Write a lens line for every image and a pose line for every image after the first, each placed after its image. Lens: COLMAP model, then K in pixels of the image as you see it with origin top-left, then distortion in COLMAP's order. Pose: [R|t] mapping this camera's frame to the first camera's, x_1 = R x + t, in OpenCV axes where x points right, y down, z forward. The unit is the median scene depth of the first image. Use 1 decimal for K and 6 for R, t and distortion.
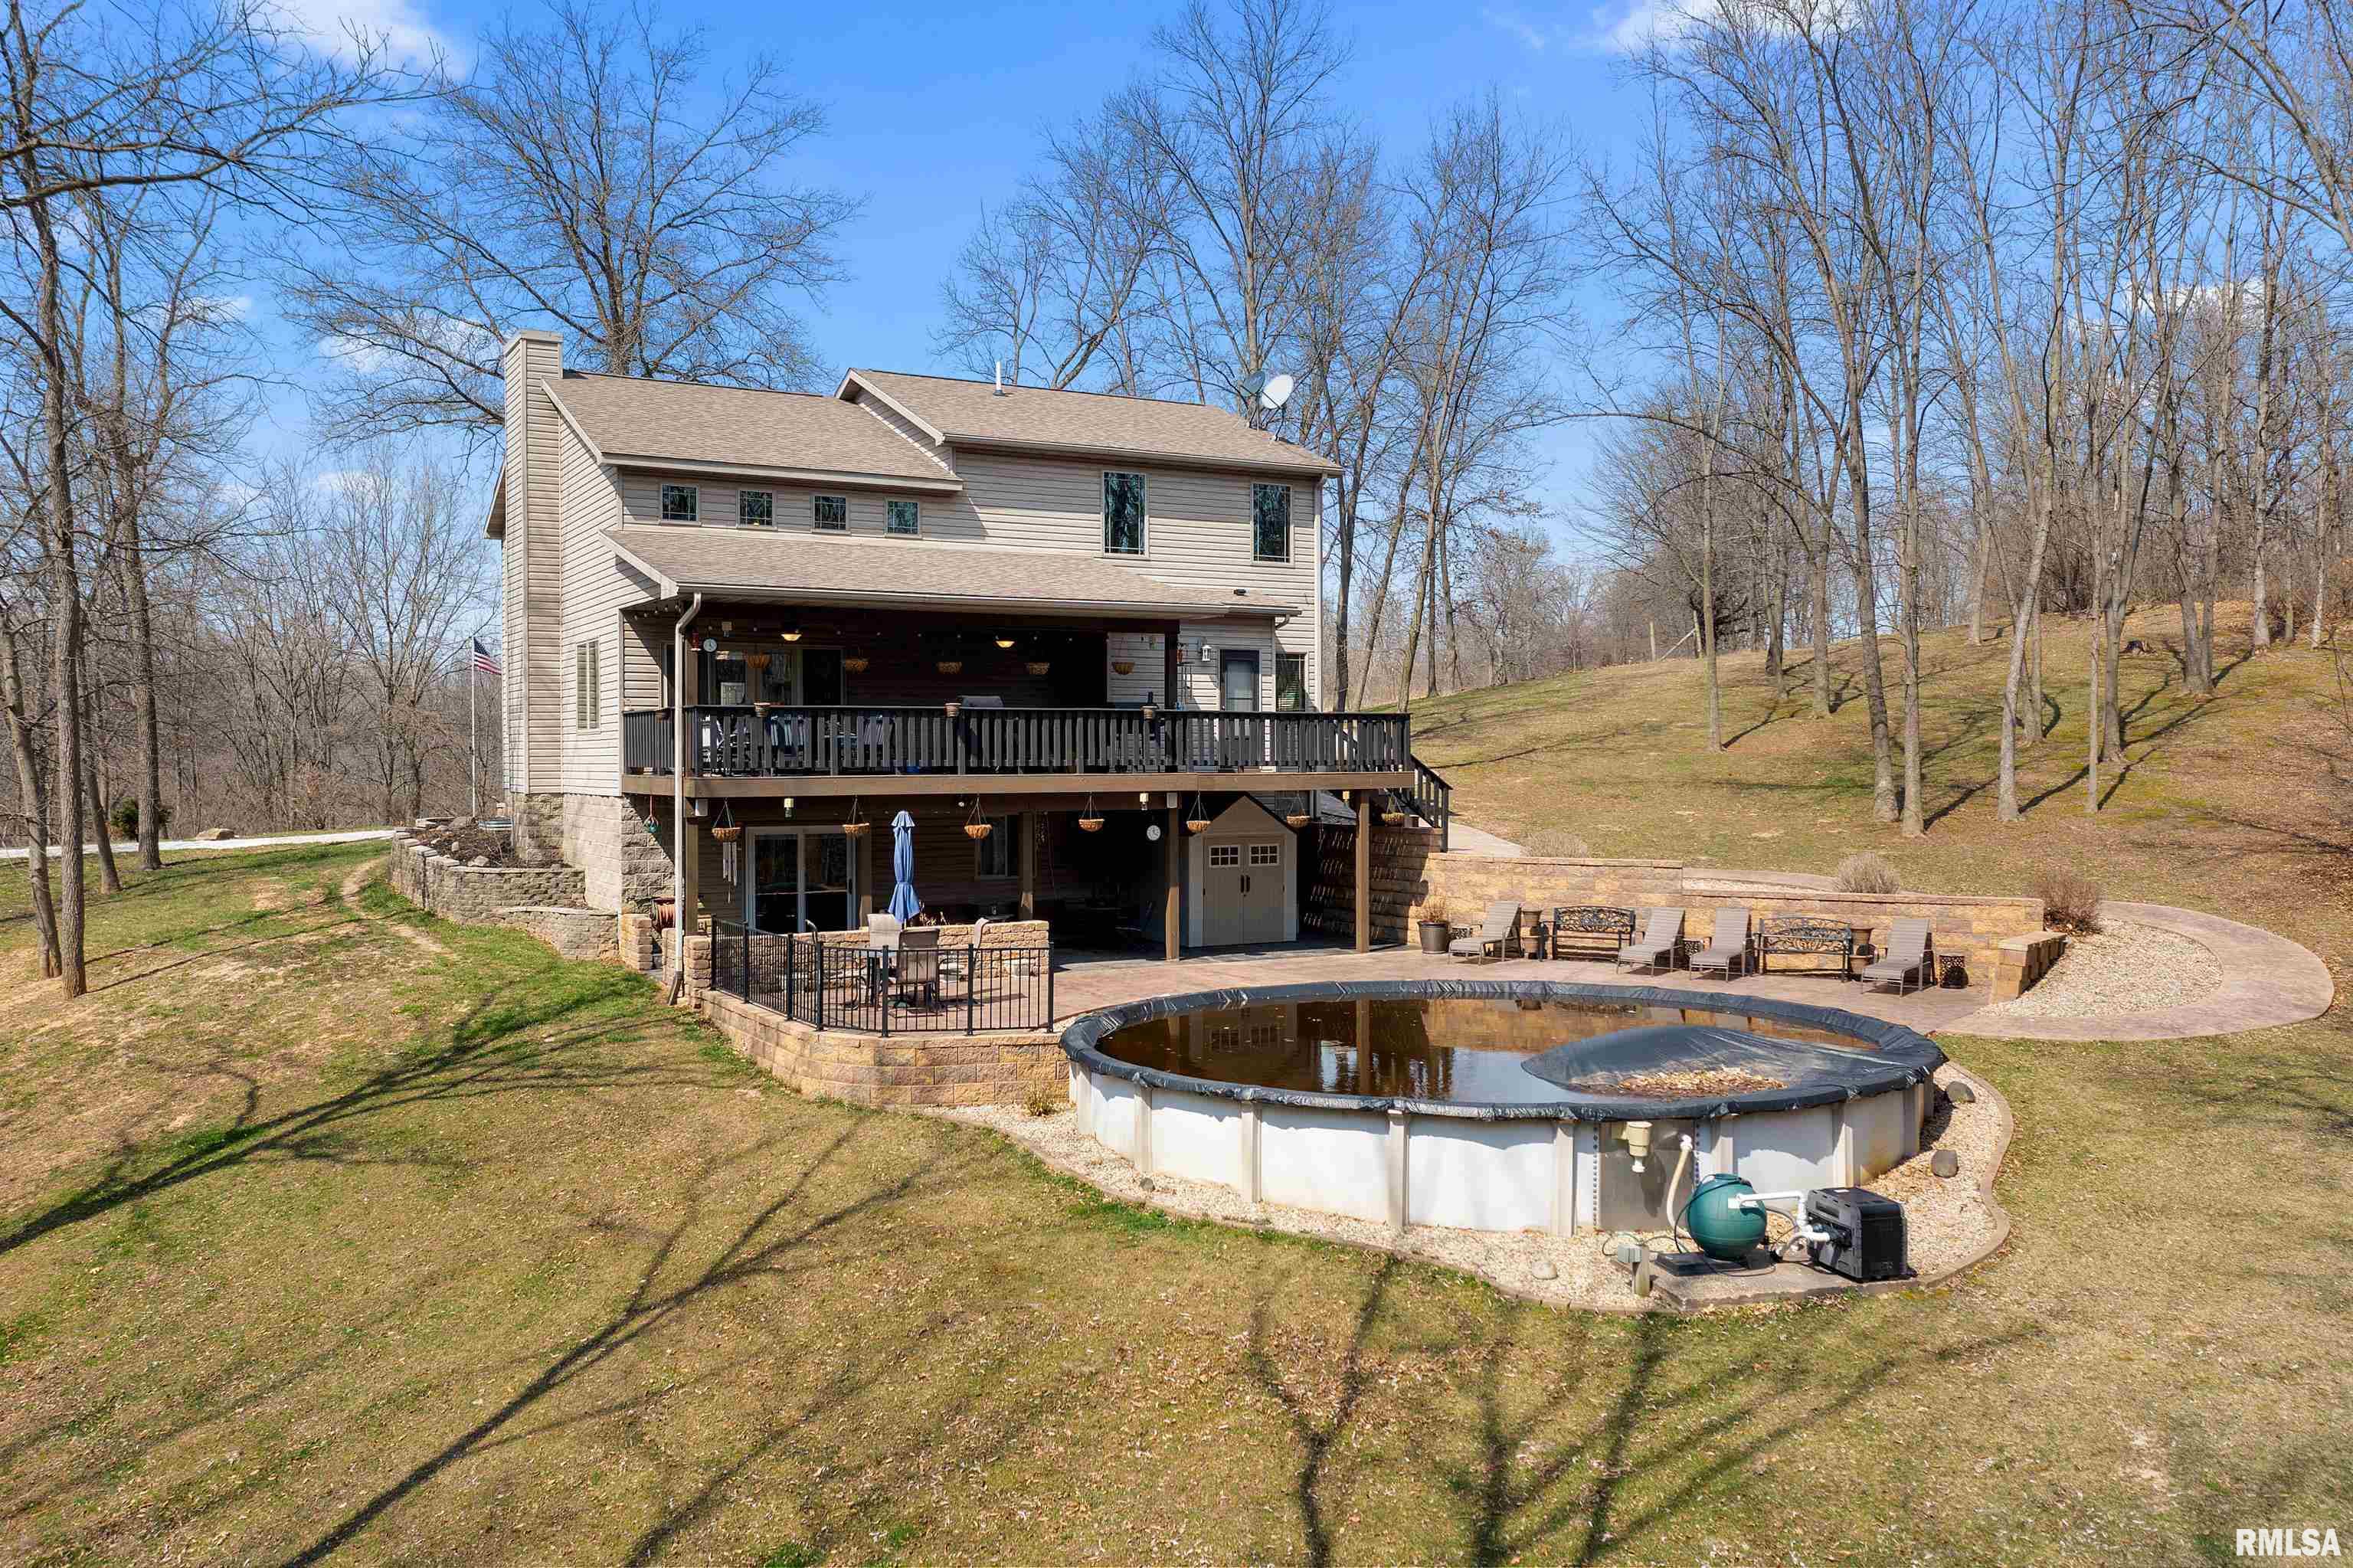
lens RADIAL K [[1877.8, 0, 1147.9], [0, 1877.8, 773.2], [0, 0, 1]] dist [-0.001079, 0.003105]
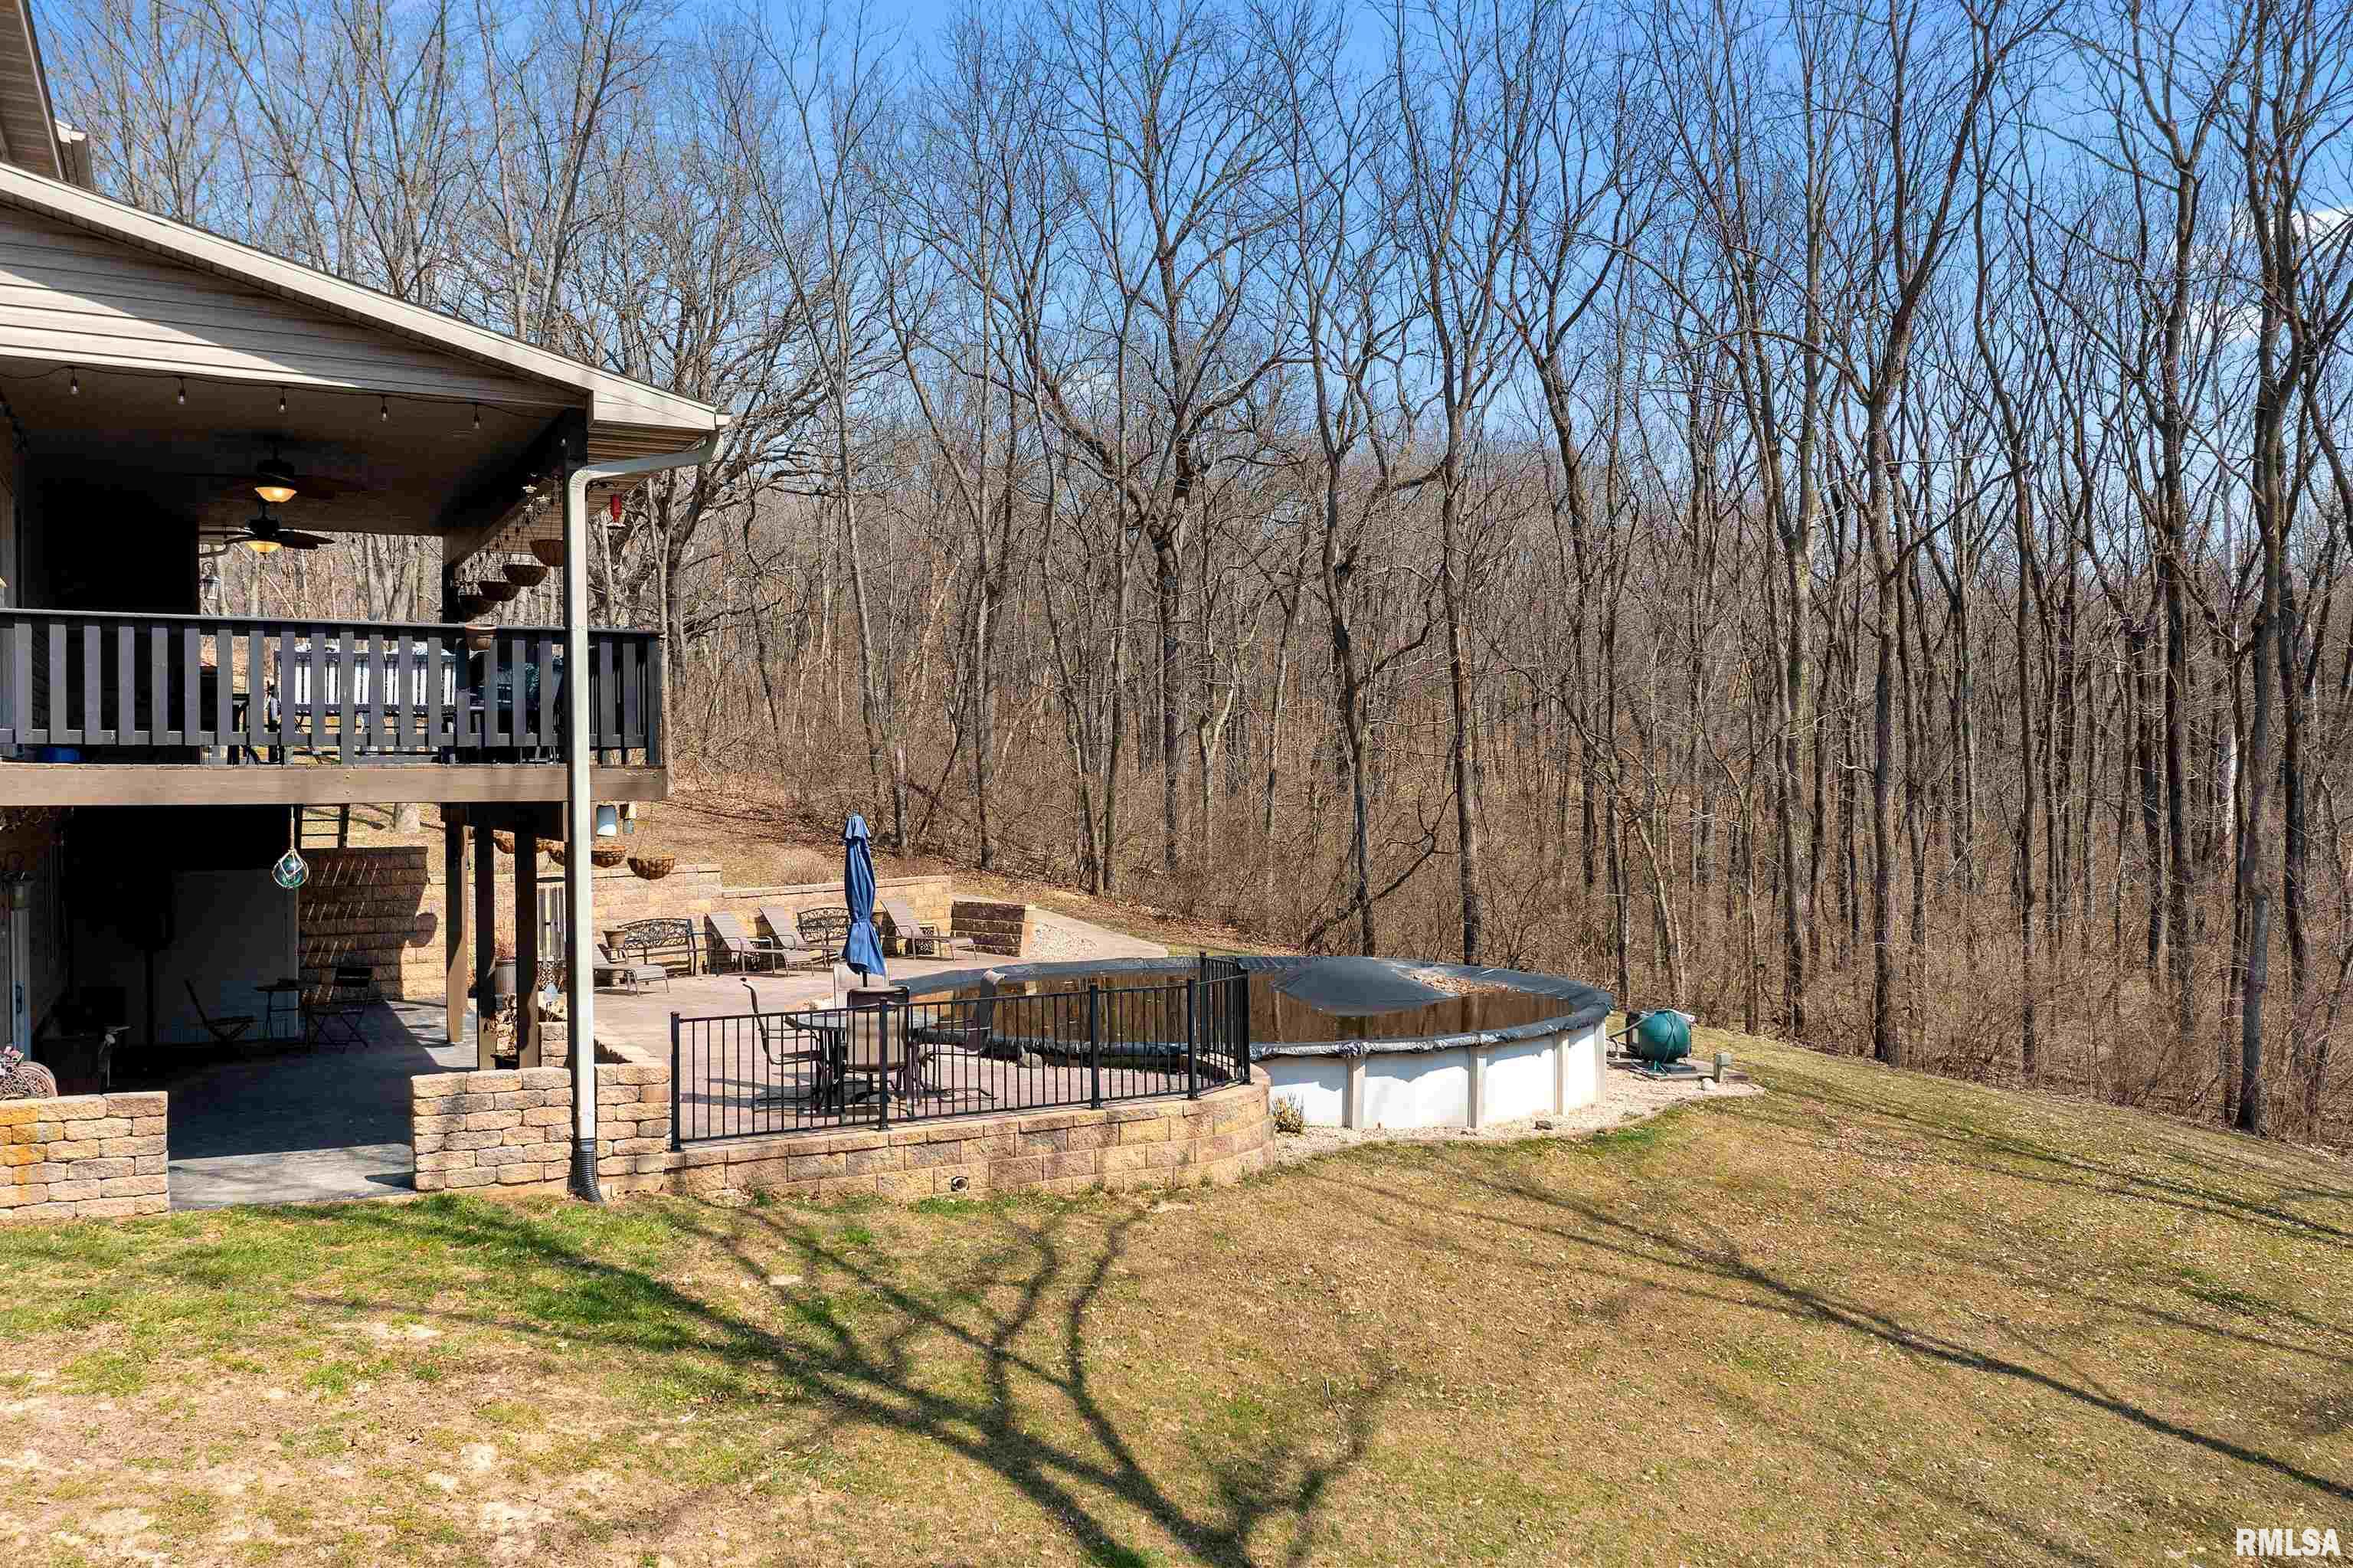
lens RADIAL K [[1877.8, 0, 1147.9], [0, 1877.8, 773.2], [0, 0, 1]] dist [-0.001079, 0.003105]
pose [[0.004714, 0.007747, 0.999959, -0.845734], [0.009473, 0.999925, -0.007792, 0.010424], [-0.999944, 0.009510, 0.004640, 0.920223]]
